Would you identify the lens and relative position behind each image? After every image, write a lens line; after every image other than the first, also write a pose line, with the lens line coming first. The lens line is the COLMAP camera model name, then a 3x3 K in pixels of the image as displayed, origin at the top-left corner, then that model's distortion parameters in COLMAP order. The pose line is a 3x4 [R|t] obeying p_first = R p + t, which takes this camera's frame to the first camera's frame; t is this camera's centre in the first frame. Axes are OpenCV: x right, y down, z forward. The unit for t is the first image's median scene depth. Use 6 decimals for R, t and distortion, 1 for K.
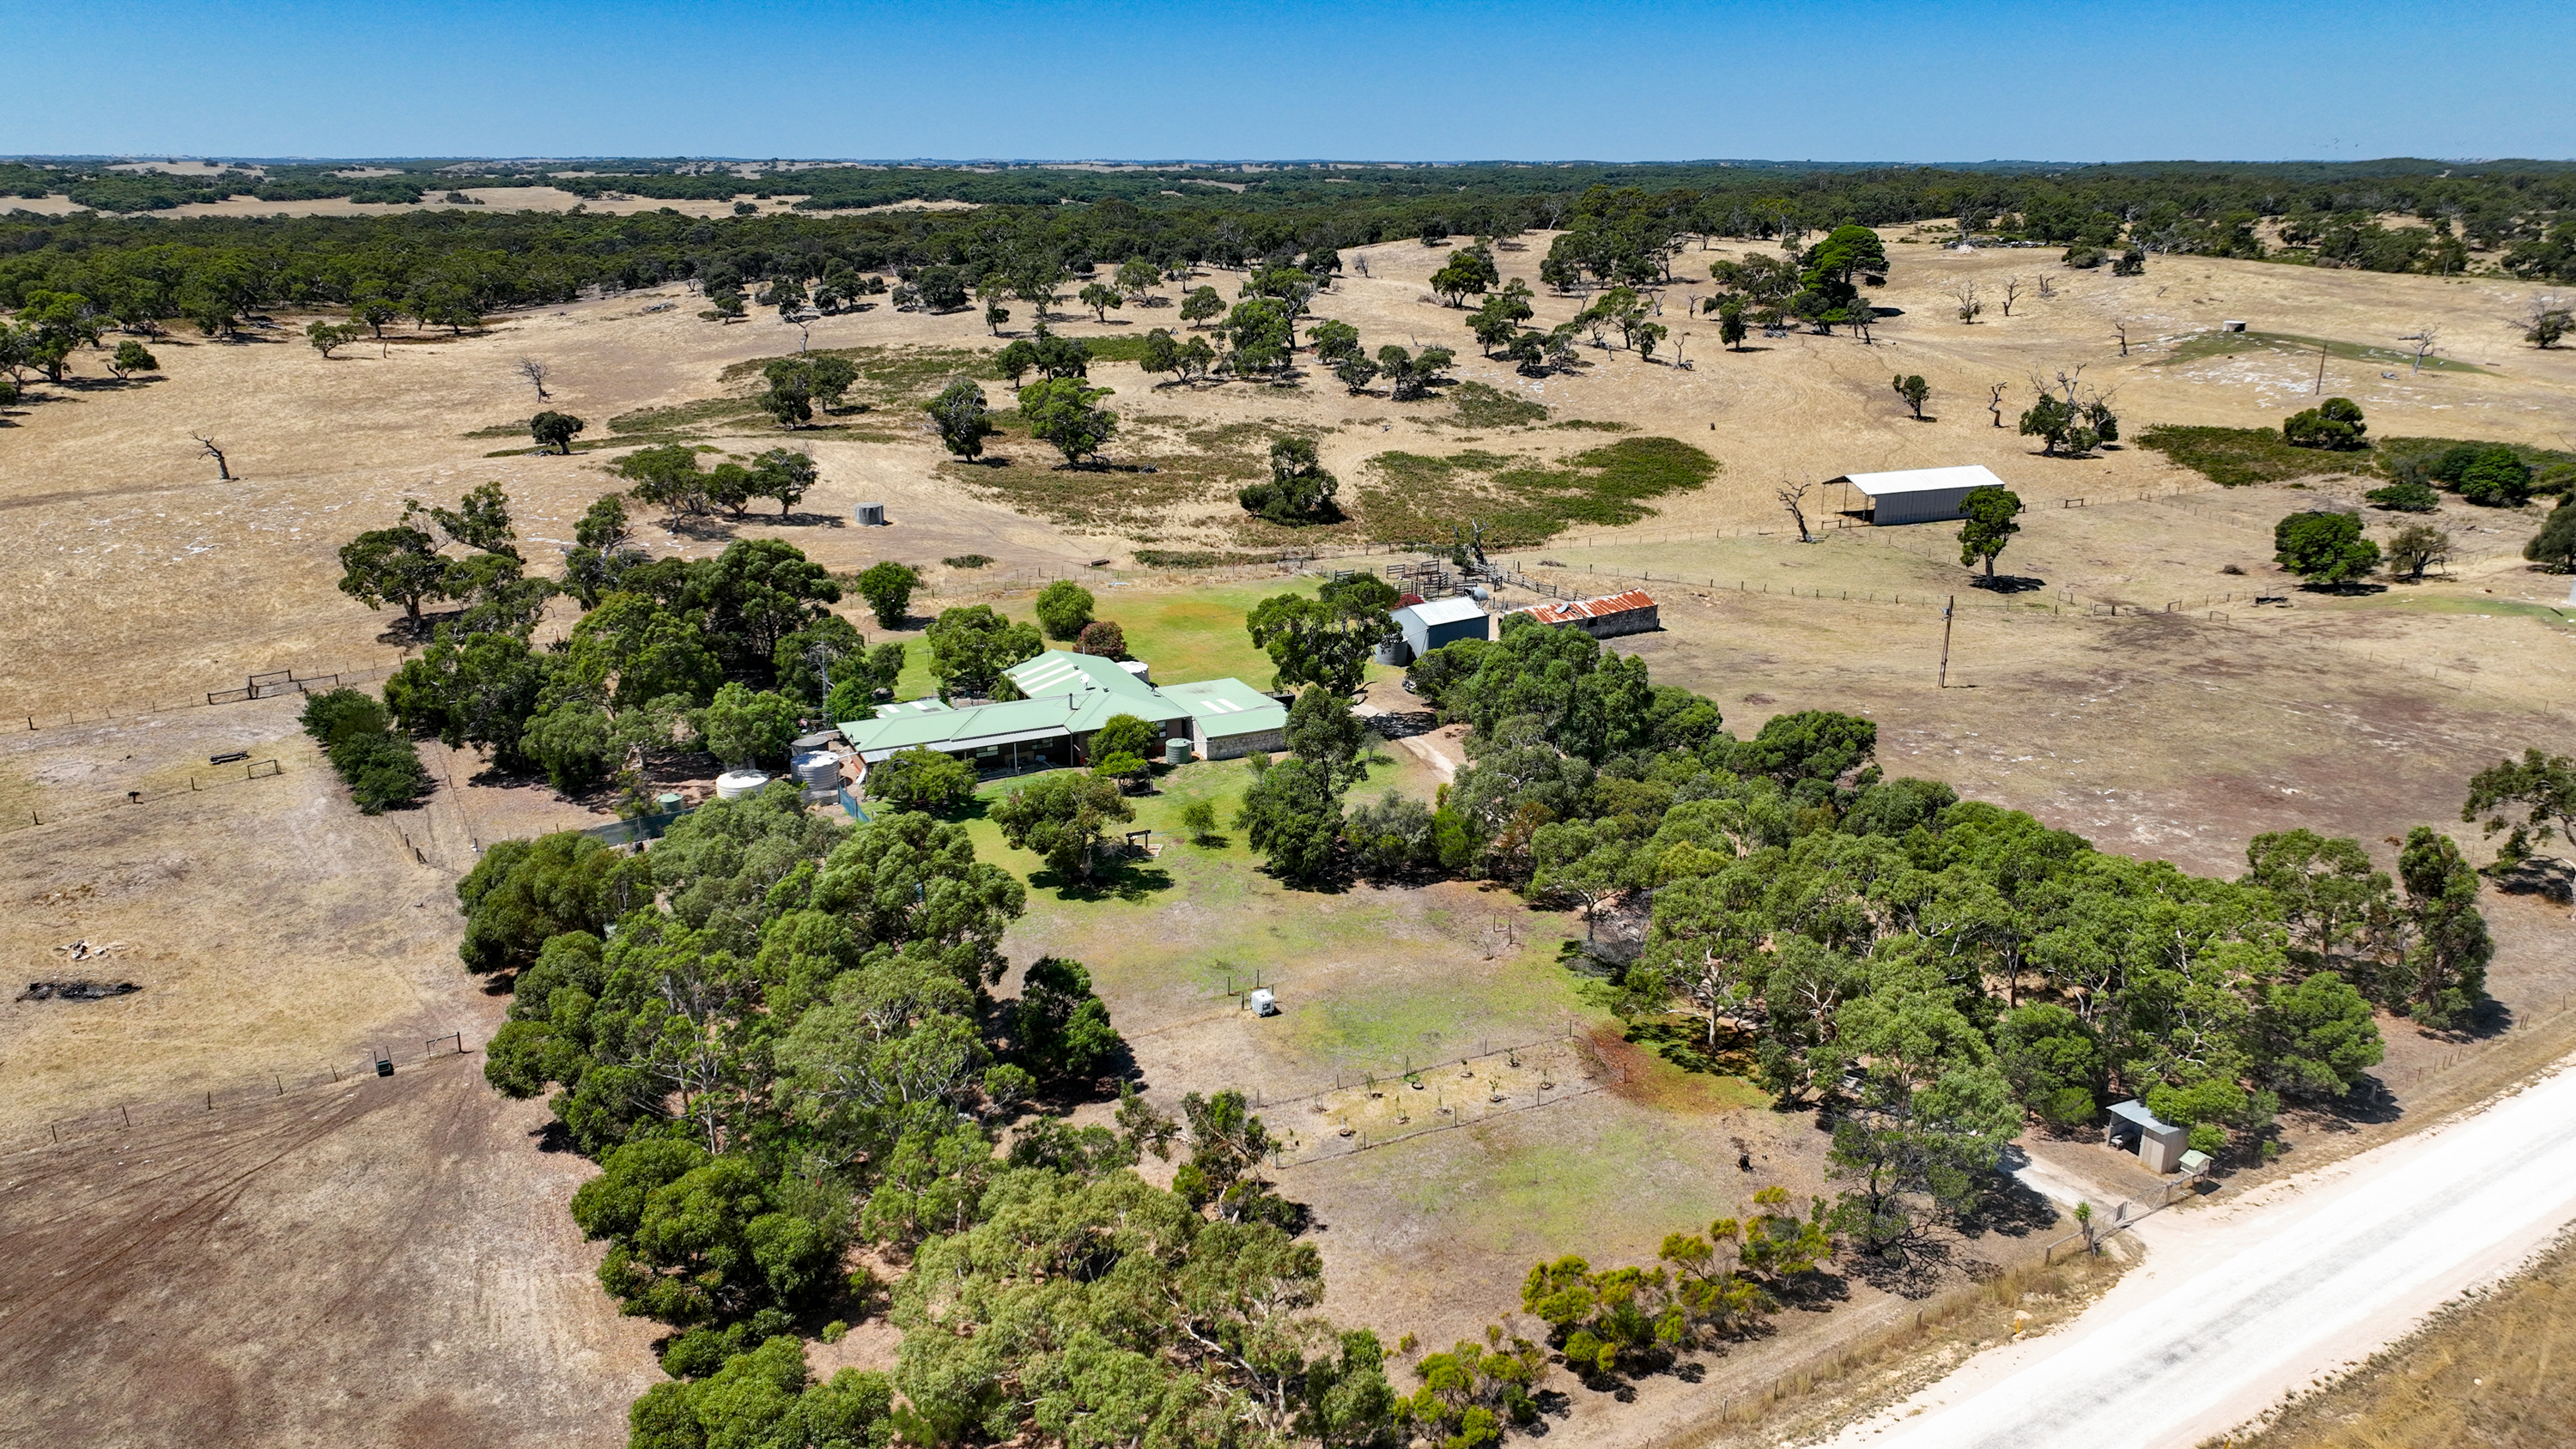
lens RADIAL K [[1732.1, 0, 1288.0], [0, 1732.1, 724.5], [0, 0, 1]] dist [0.000659, 0.001036]
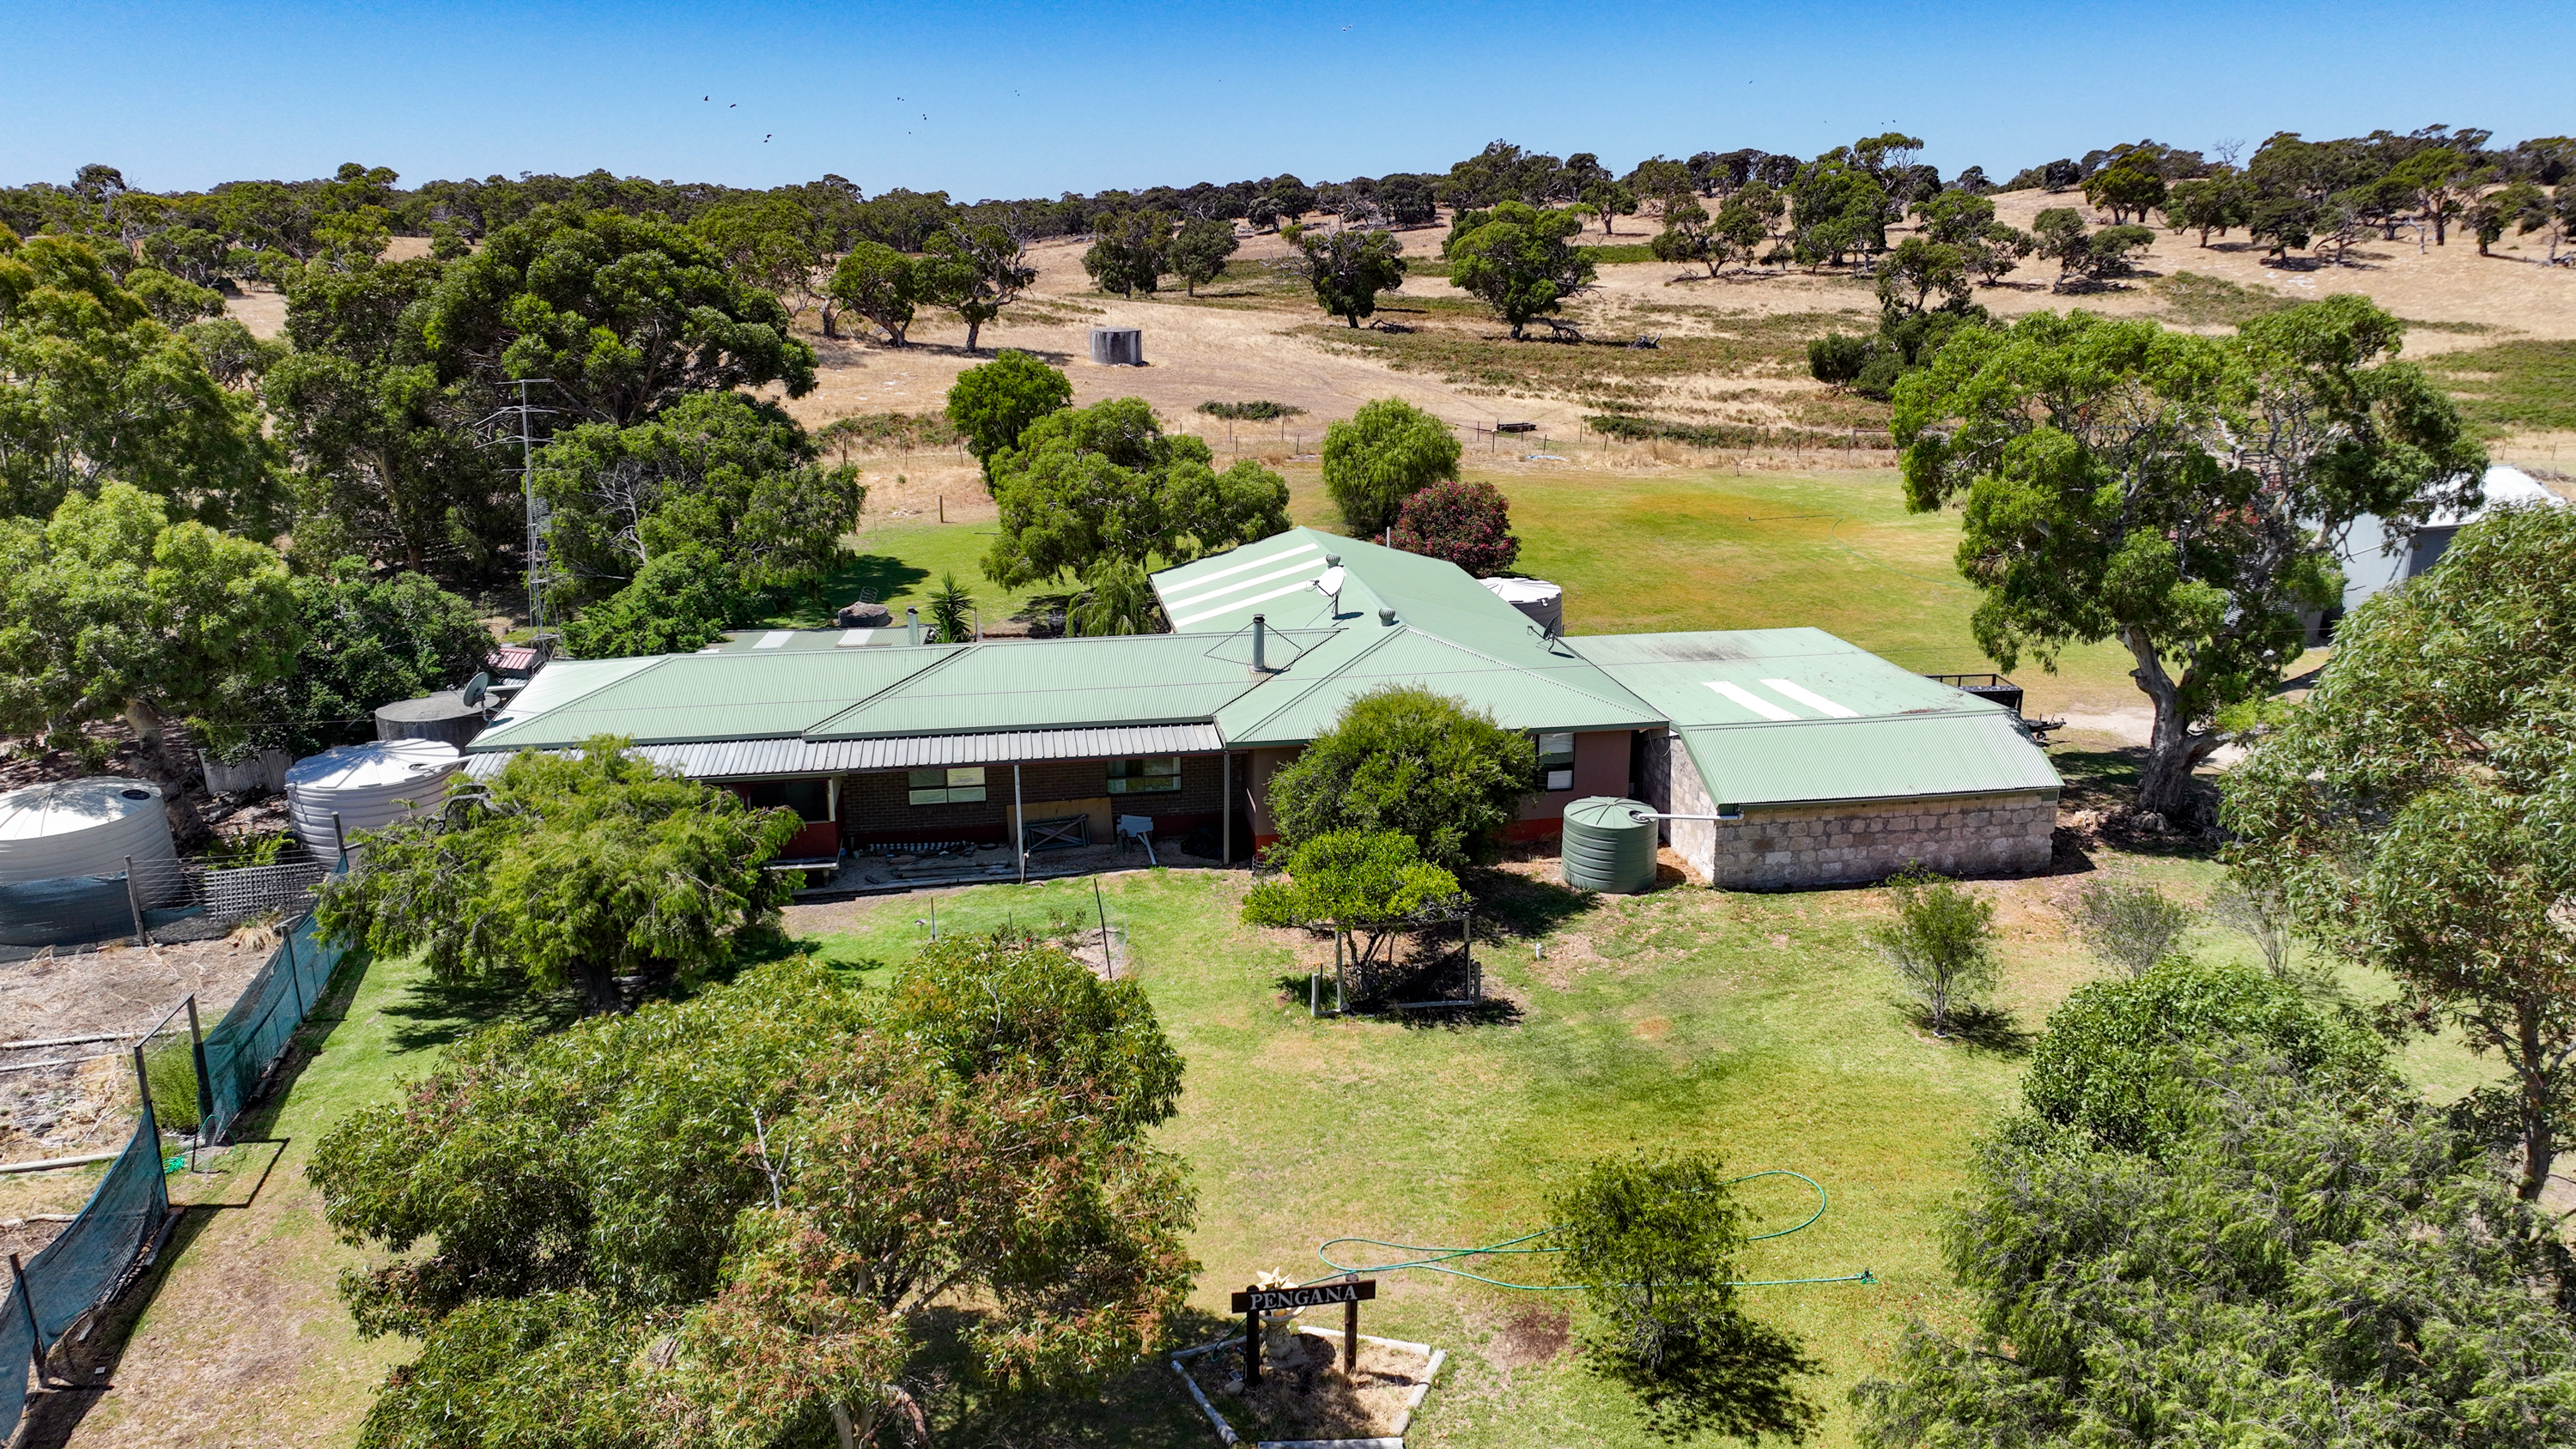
lens RADIAL K [[1732.1, 0, 1288.0], [0, 1732.1, 724.5], [0, 0, 1]] dist [0.000659, 0.001036]
pose [[0.956294, 0.073607, -0.282990, -0.025529], [-0.081769, 0.996504, -0.017125, 0.003813], [0.280741, 0.039516, 0.958970, 0.517698]]
